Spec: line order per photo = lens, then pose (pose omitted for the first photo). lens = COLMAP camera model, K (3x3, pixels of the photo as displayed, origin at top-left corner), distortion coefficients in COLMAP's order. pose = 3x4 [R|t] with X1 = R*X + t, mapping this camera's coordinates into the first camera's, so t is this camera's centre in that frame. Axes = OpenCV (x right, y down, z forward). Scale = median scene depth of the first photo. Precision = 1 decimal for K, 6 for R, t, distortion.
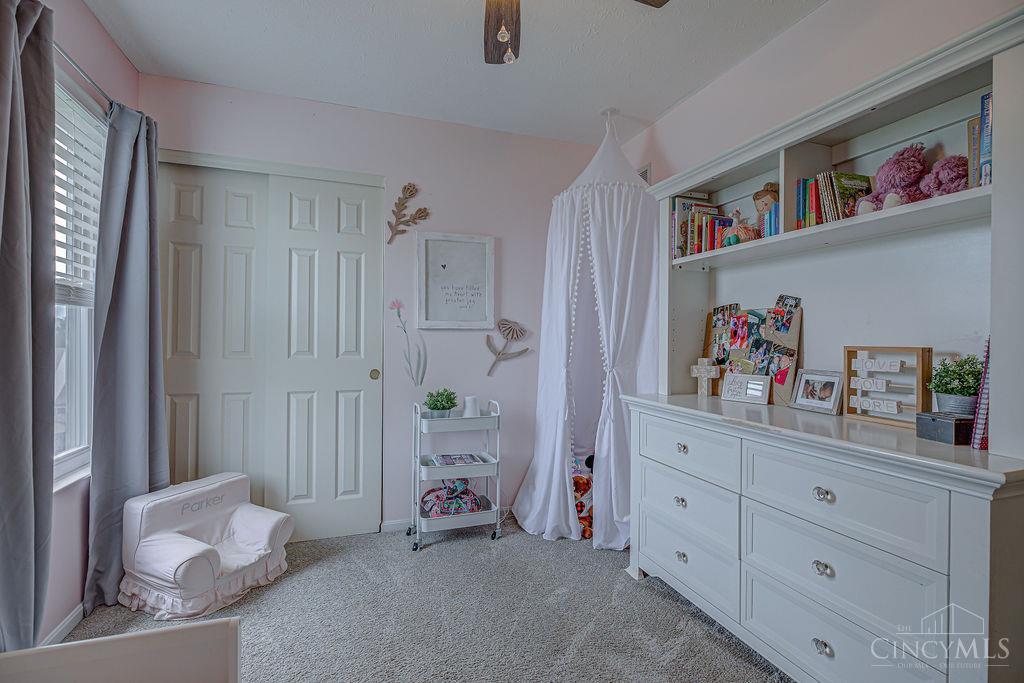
lens RADIAL K [[466.9, 0, 510.1], [0, 466.9, 338.8], [0, 0, 1]] dist [-0.005567, -0.000708]
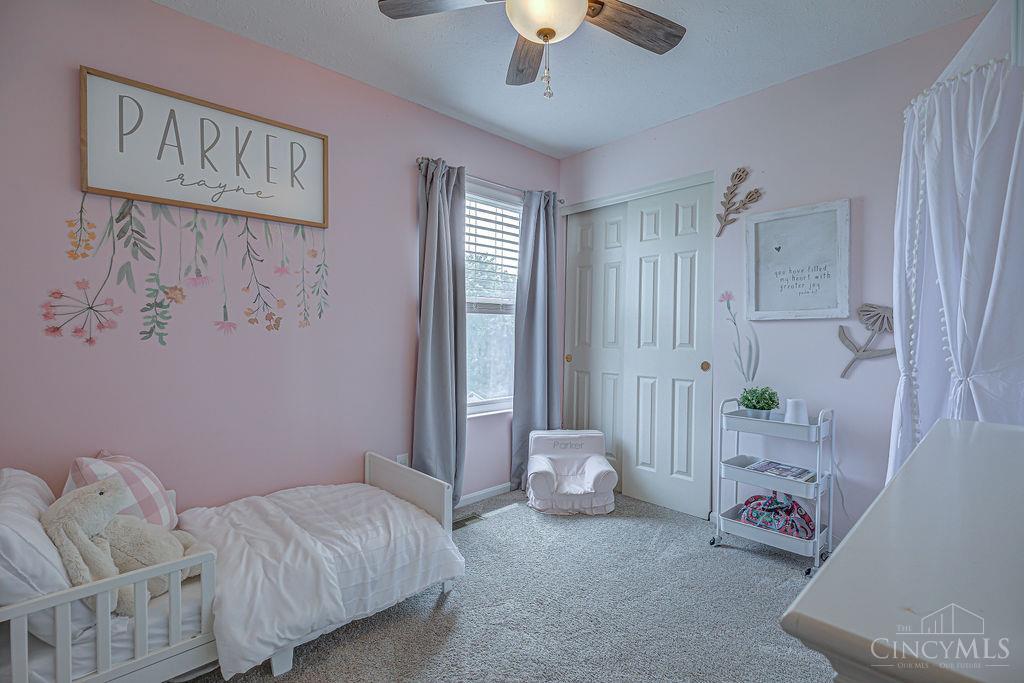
lens RADIAL K [[466.9, 0, 519.4], [0, 466.9, 338.6], [0, 0, 1]] dist [-0.005567, -0.000708]
pose [[0.415396, 0.004656, -0.909629, 0.478497], [0.001975, 0.999980, 0.006020, 0.008202], [0.909638, -0.004297, 0.415379, 0.200130]]
